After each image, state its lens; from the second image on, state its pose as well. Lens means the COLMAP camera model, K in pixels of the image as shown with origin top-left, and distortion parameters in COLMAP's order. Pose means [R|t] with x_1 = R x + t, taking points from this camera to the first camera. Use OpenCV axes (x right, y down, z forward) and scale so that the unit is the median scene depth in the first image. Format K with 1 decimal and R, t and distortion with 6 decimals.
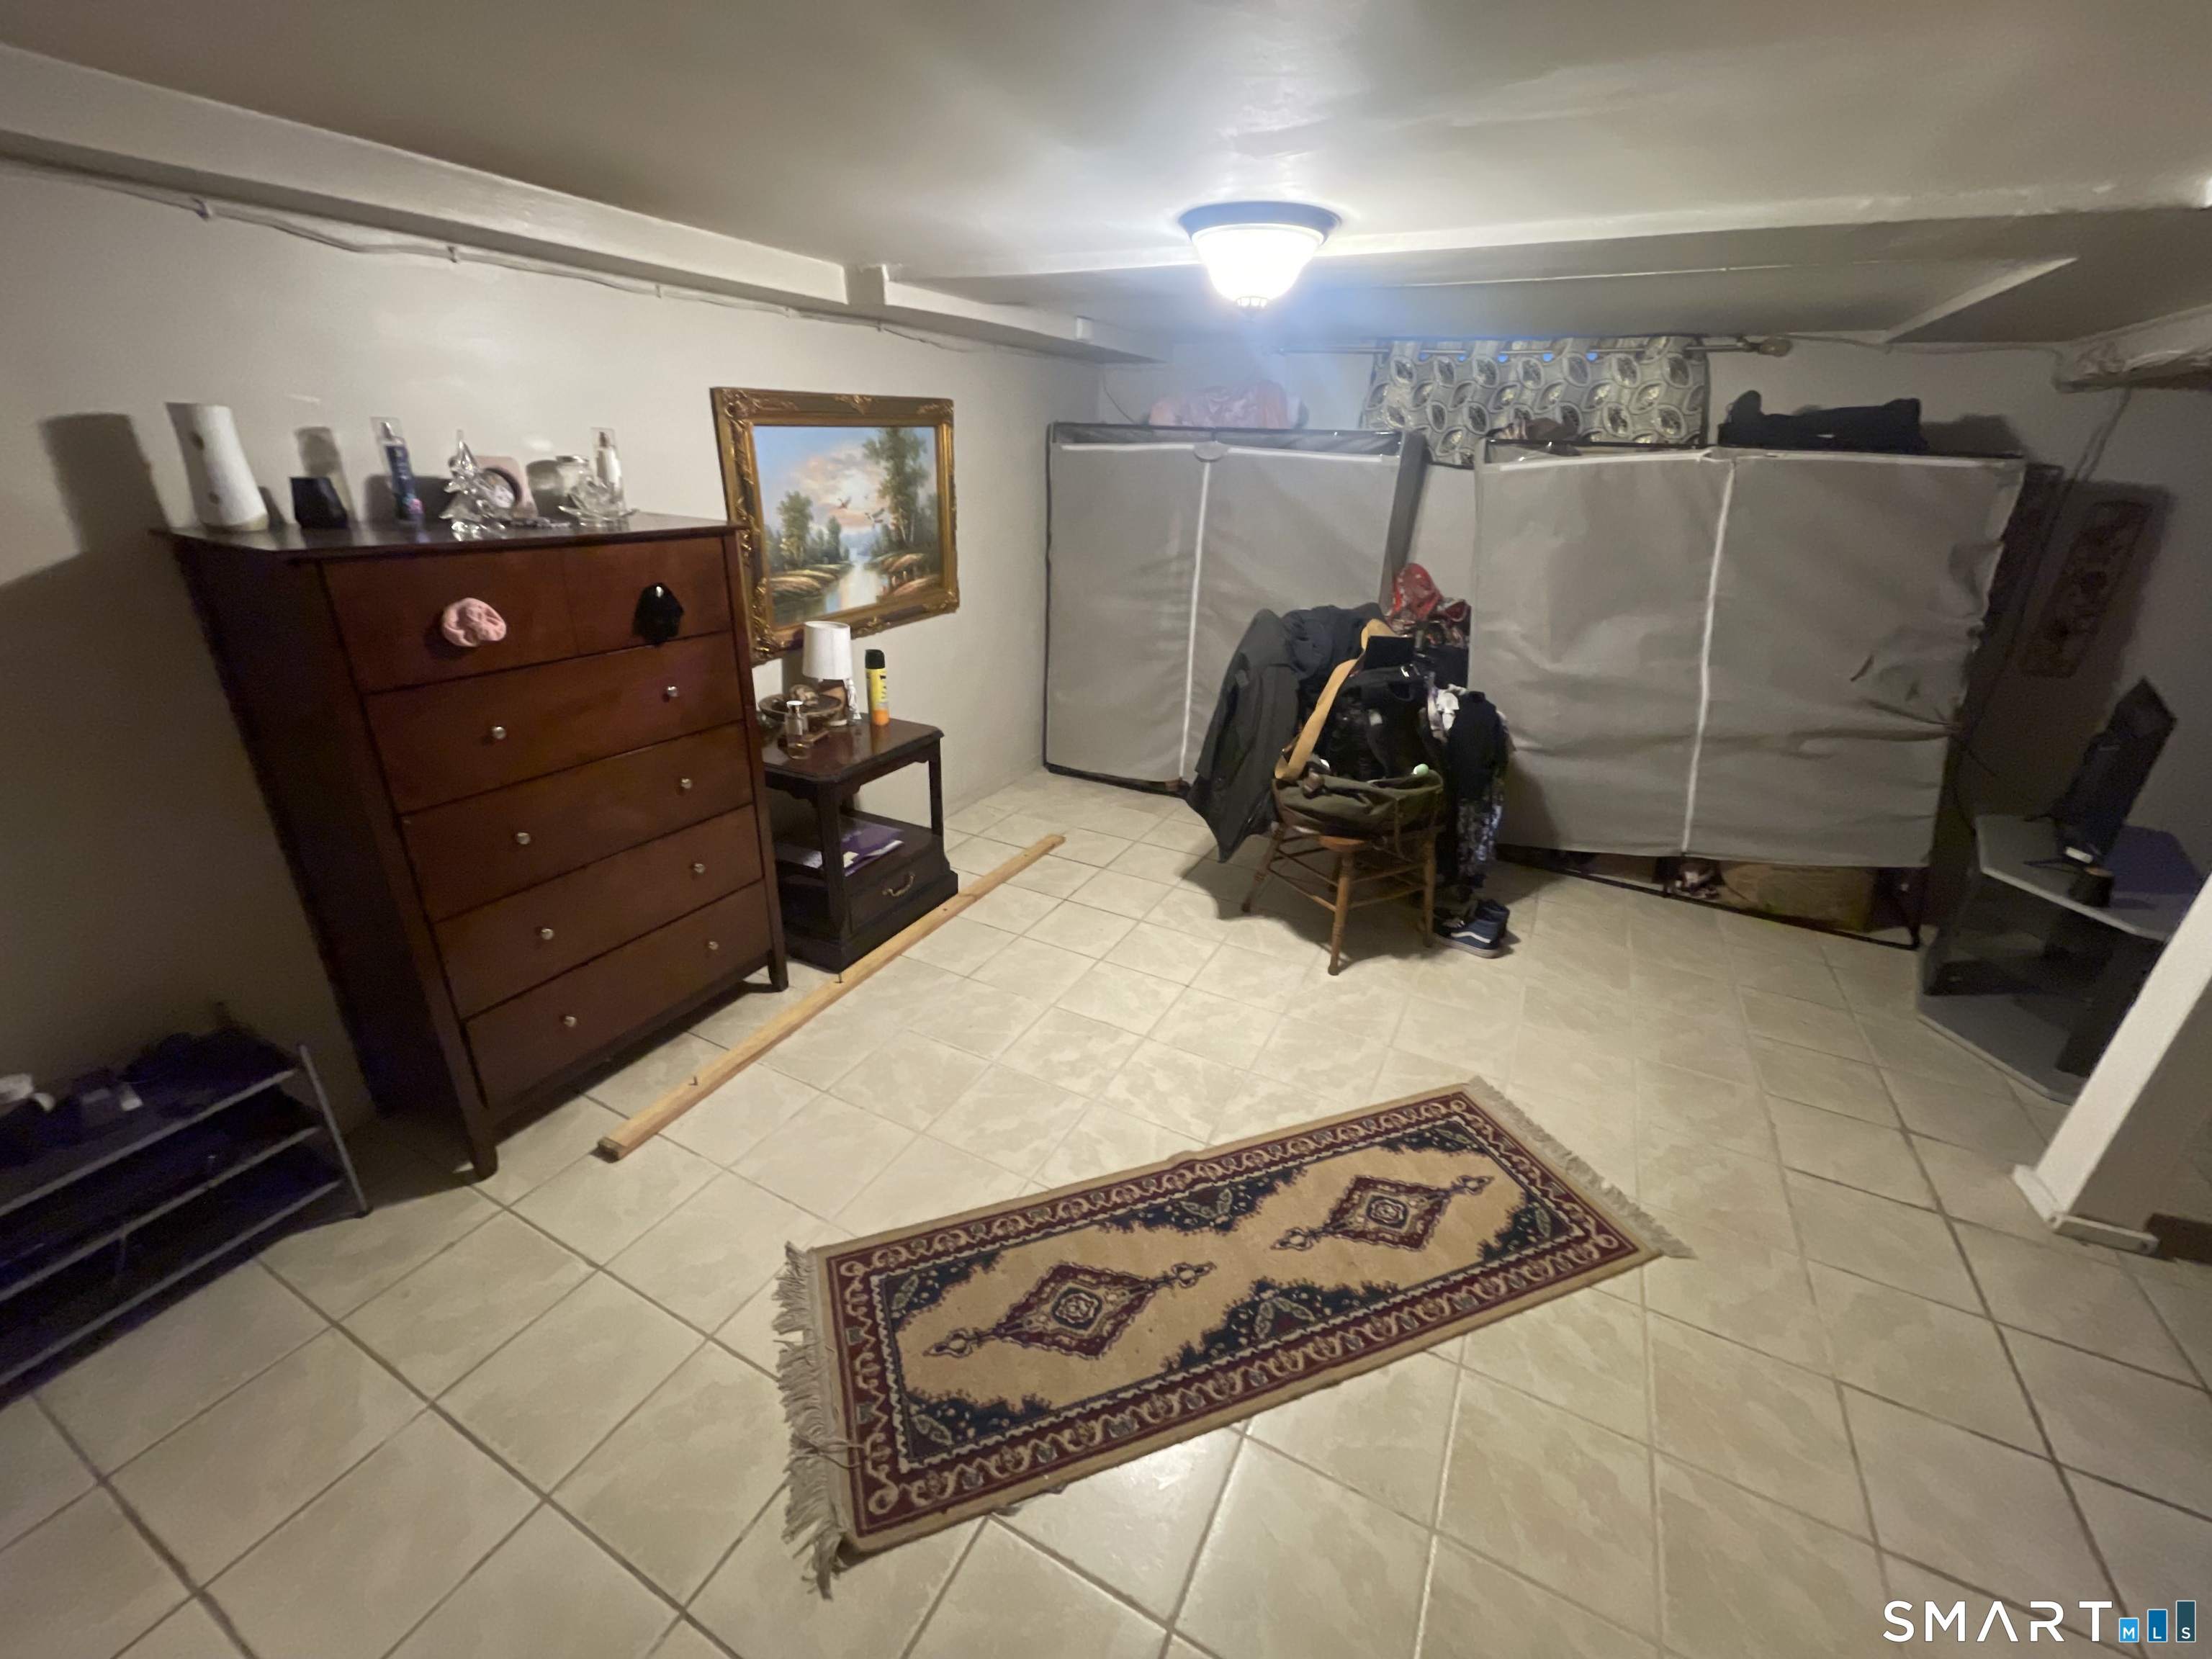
lens RADIAL K [[892.6, 0, 1106.0], [0, 892.6, 829.5], [0, 0, 1]] dist [-0.005653, 0.000051]
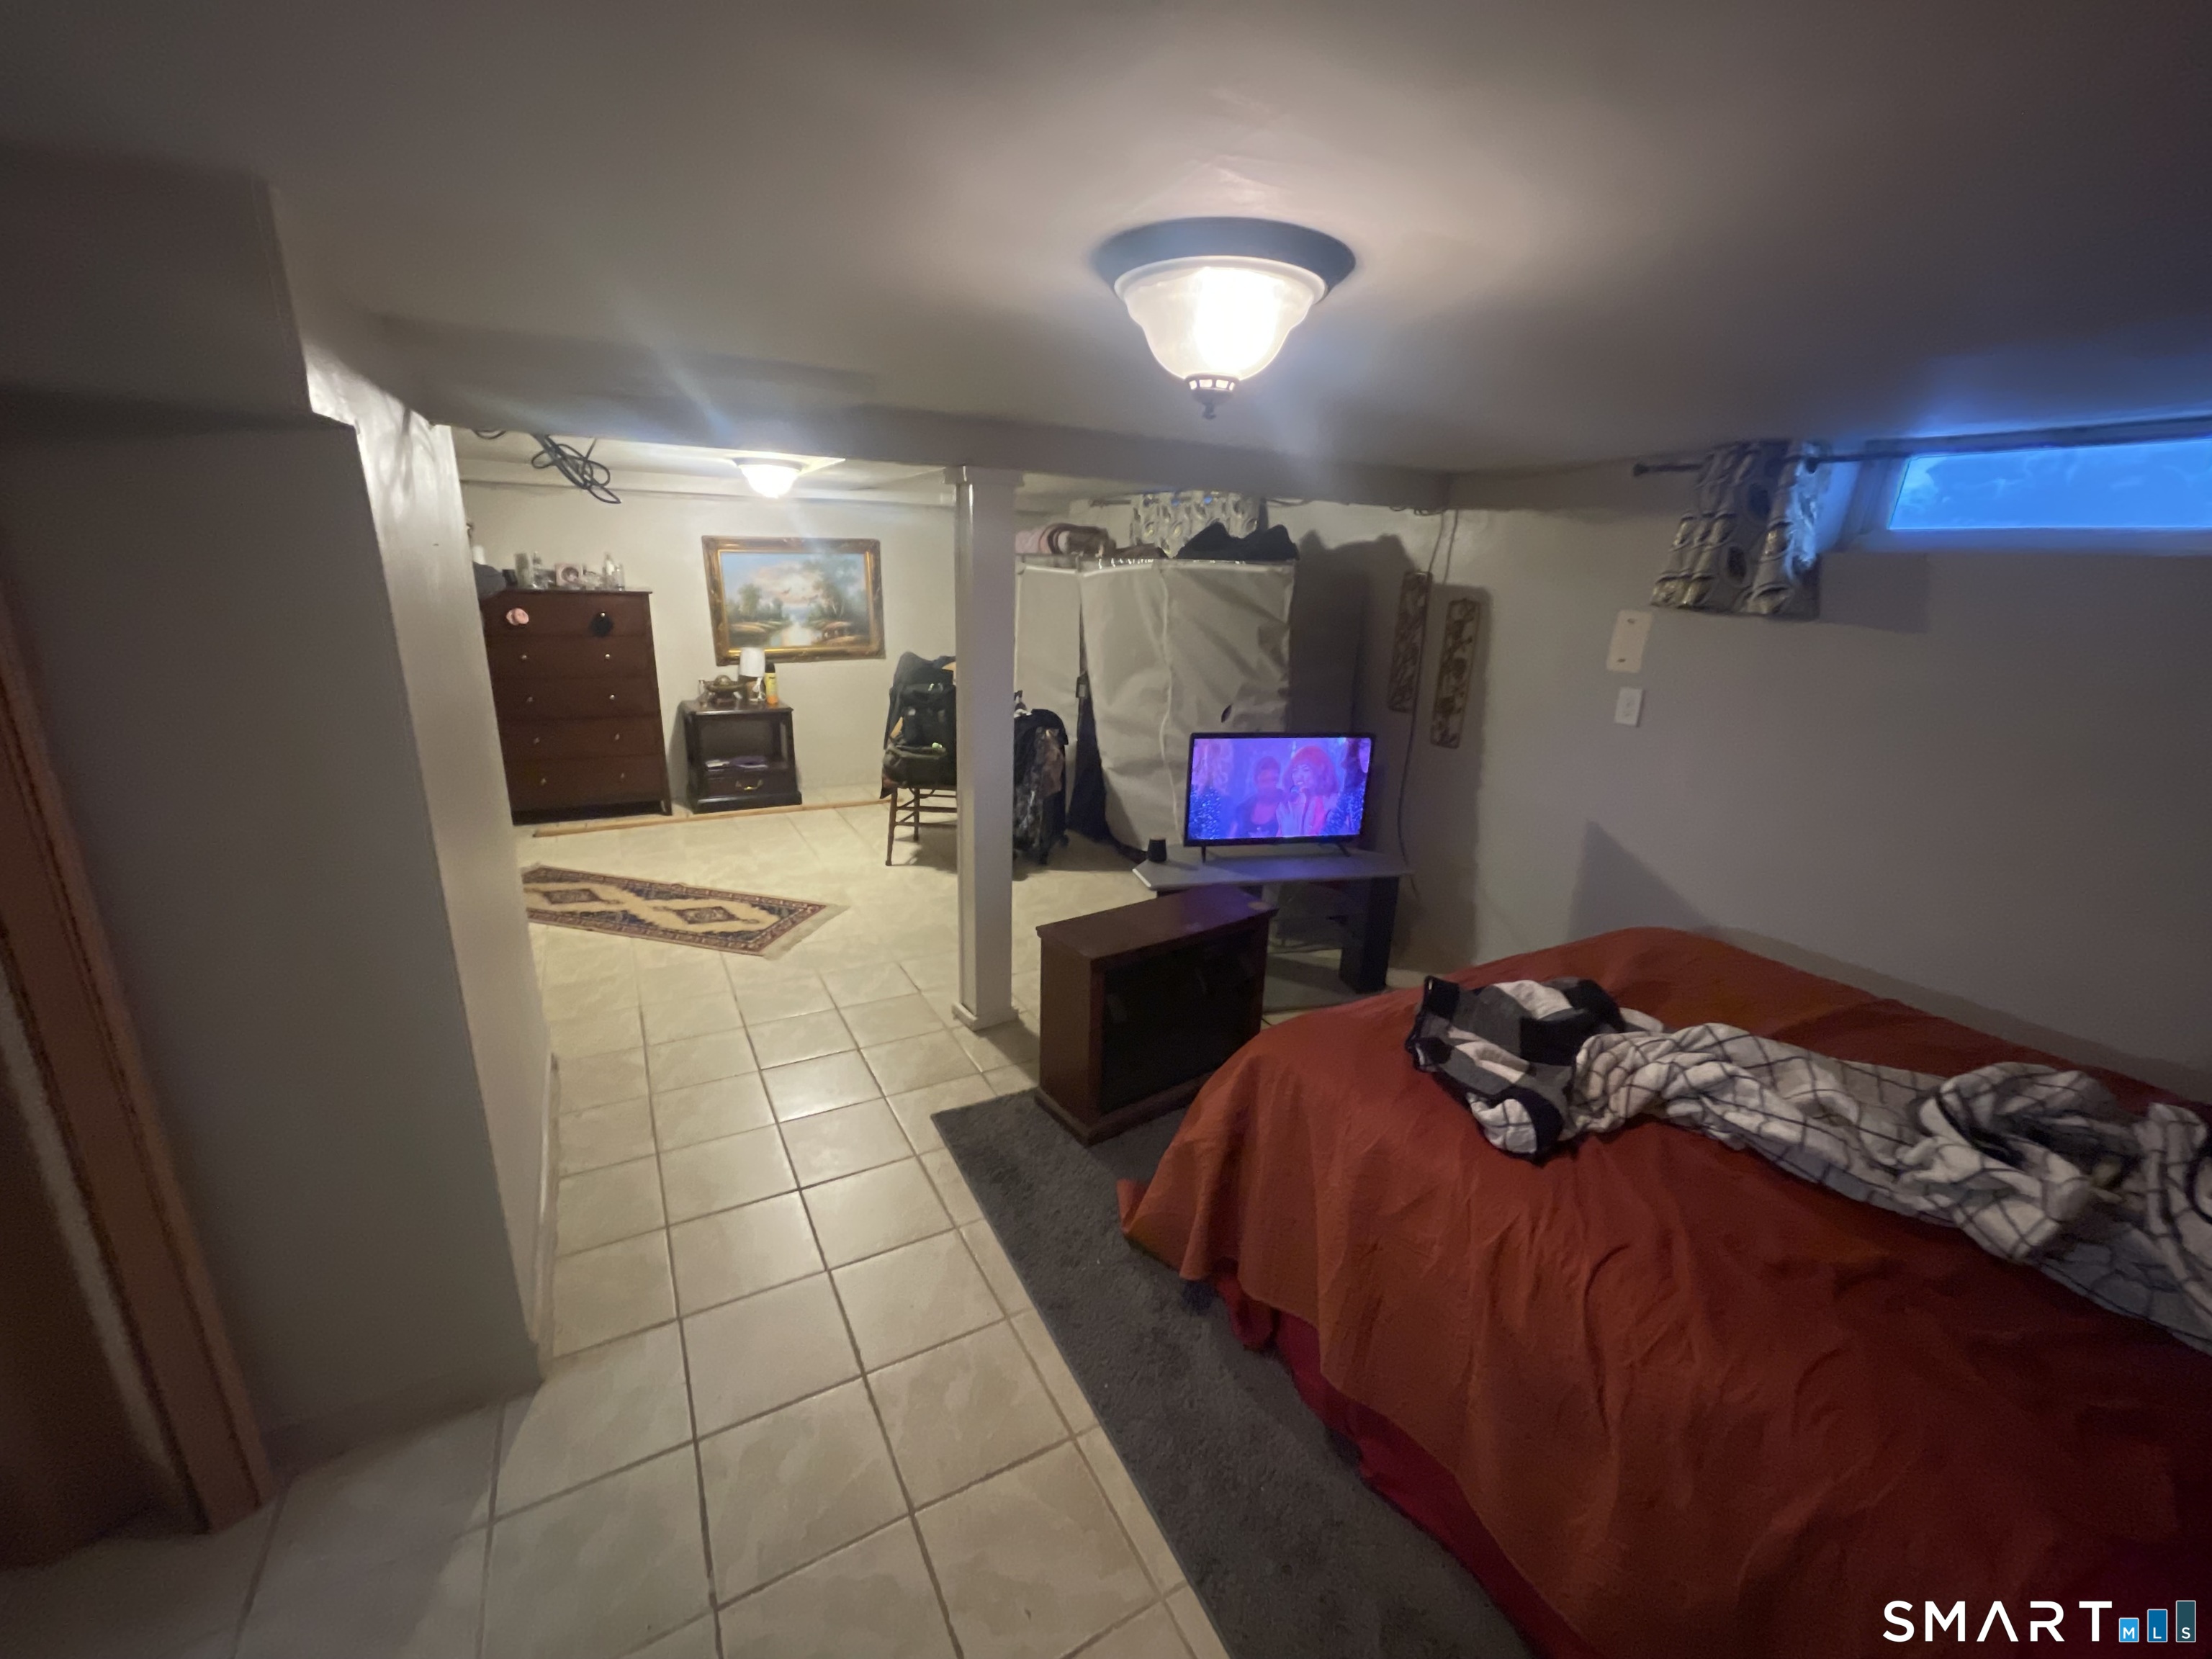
lens RADIAL K [[892.6, 0, 1106.0], [0, 892.6, 829.5], [0, 0, 1]] dist [-0.005653, 0.000051]
pose [[0.828966, 0.155063, -0.537374, 1.763423], [-0.226072, 0.971710, -0.068349, 0.141115], [0.511573, 0.178144, 0.840570, -0.228389]]
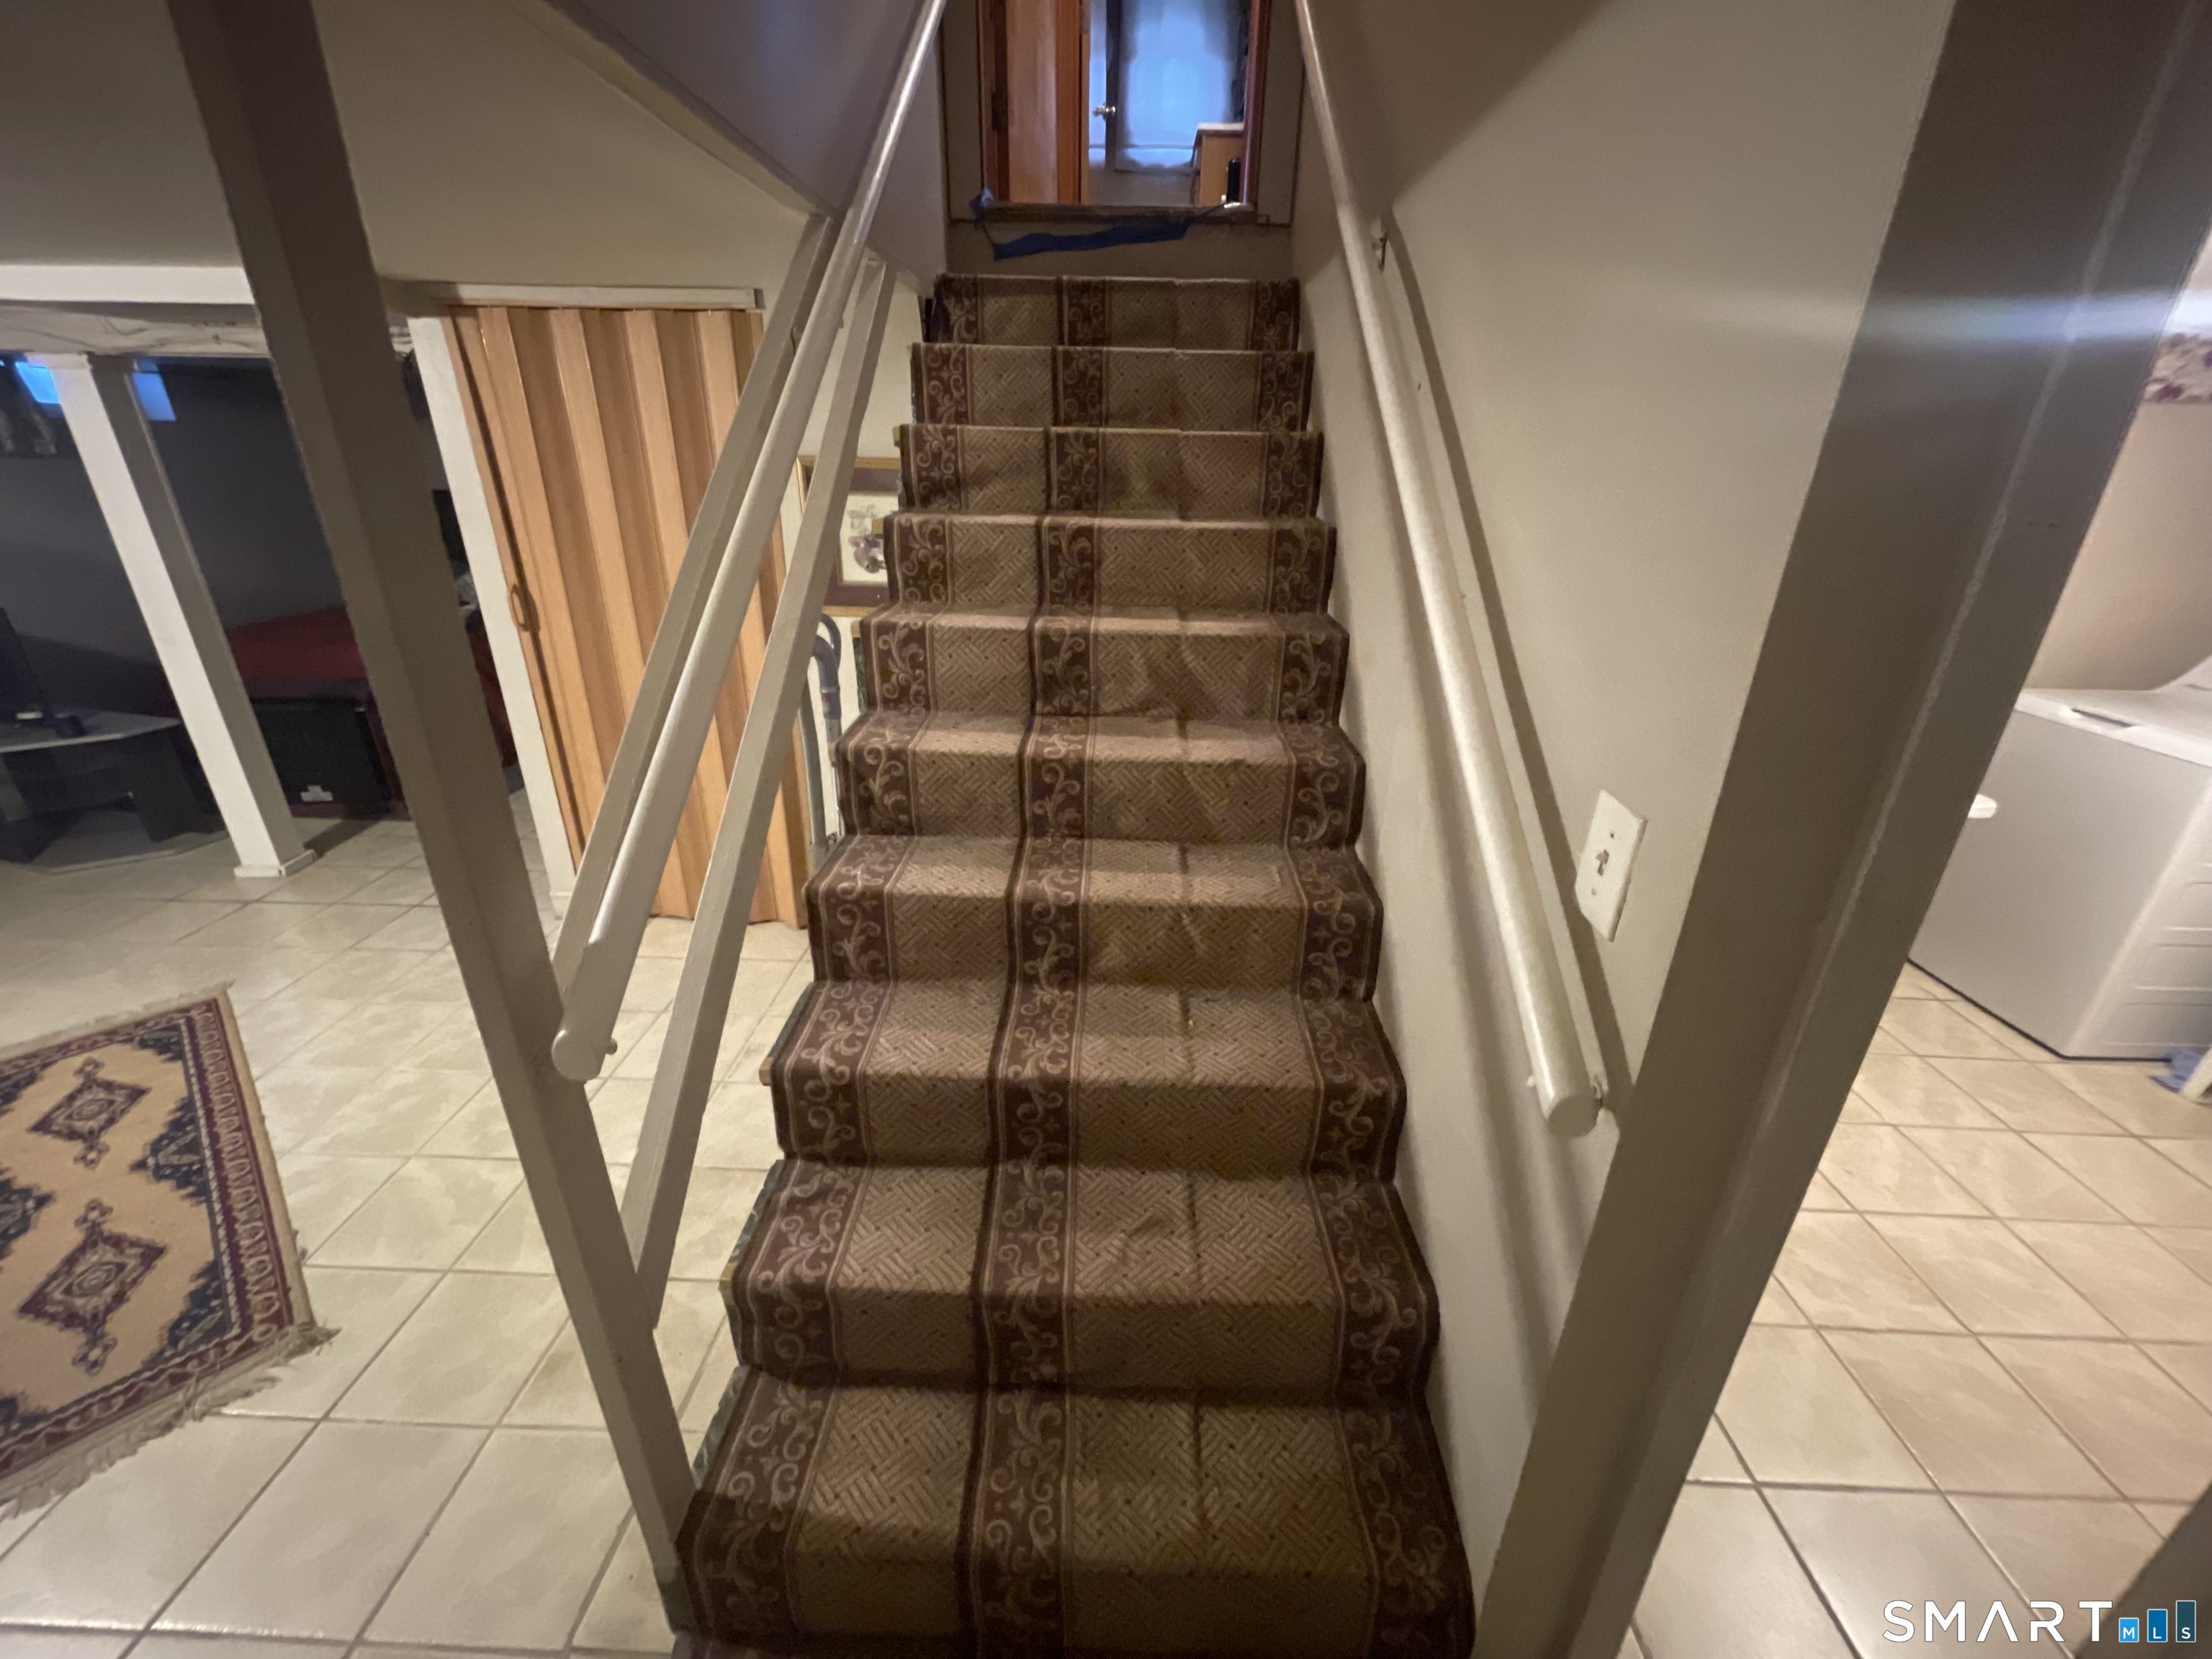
lens RADIAL K [[892.6, 0, 1106.0], [0, 892.6, 829.5], [0, 0, 1]] dist [-0.005653, 0.000051]
pose [[-0.434904, -0.386966, 0.813090, -0.860842], [0.326509, 0.773739, 0.542881, -0.035642], [-0.839196, 0.501582, -0.210154, -0.033571]]
